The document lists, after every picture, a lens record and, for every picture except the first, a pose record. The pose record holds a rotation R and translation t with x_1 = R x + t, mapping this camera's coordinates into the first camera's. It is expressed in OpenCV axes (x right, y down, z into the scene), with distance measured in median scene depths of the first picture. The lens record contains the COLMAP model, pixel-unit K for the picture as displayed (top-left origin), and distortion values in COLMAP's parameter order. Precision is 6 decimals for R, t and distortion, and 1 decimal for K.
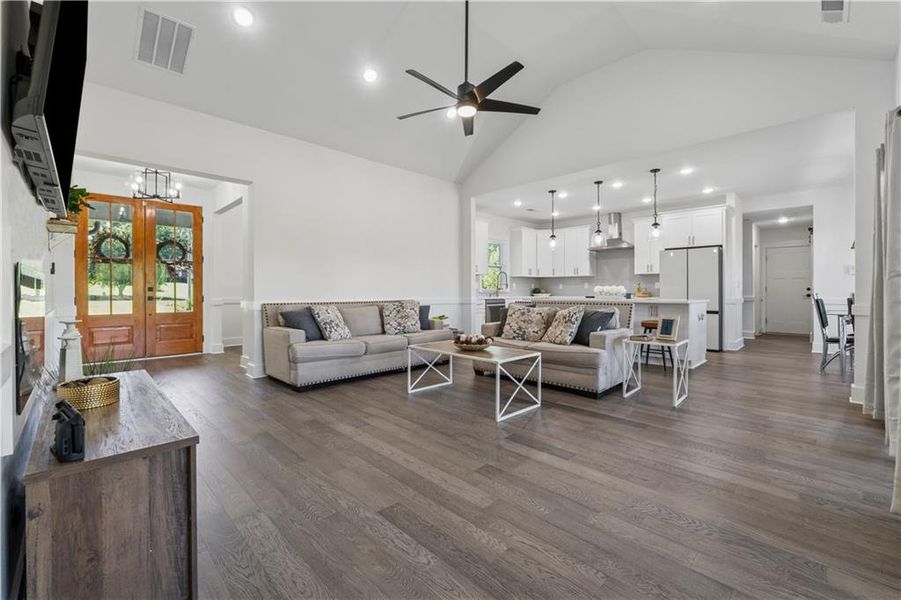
lens RADIAL K [[379.1, 0, 452.7], [0, 379.1, 293.7], [0, 0, 1]] dist [-0.000999, -0.000300]
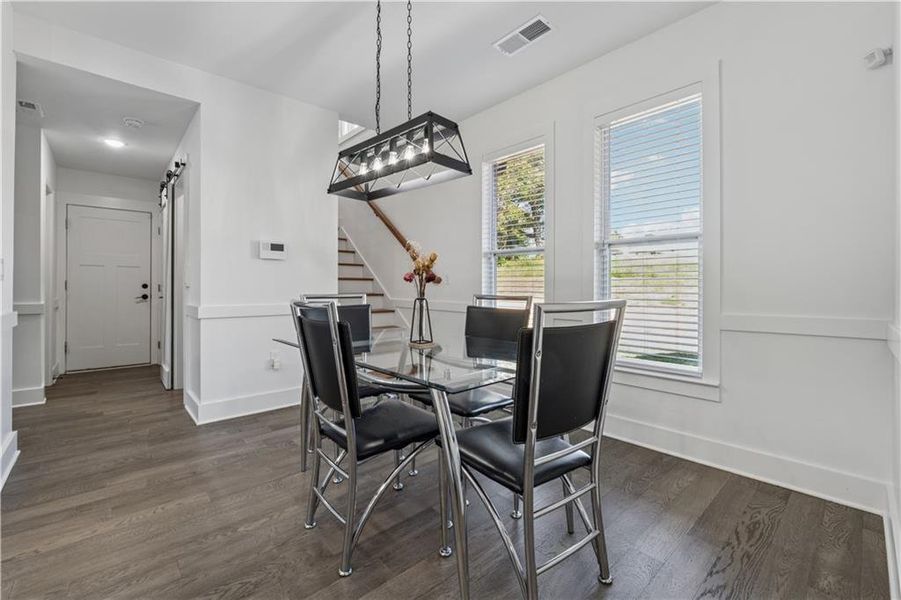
lens RADIAL K [[379.1, 0, 452.7], [0, 379.1, 293.7], [0, 0, 1]] dist [-0.000999, -0.000300]
pose [[0.037305, -0.004355, 0.999294, 0.369322], [-0.000897, 0.999990, 0.004392, -0.003435], [-0.999304, -0.001061, 0.037301, 0.500666]]
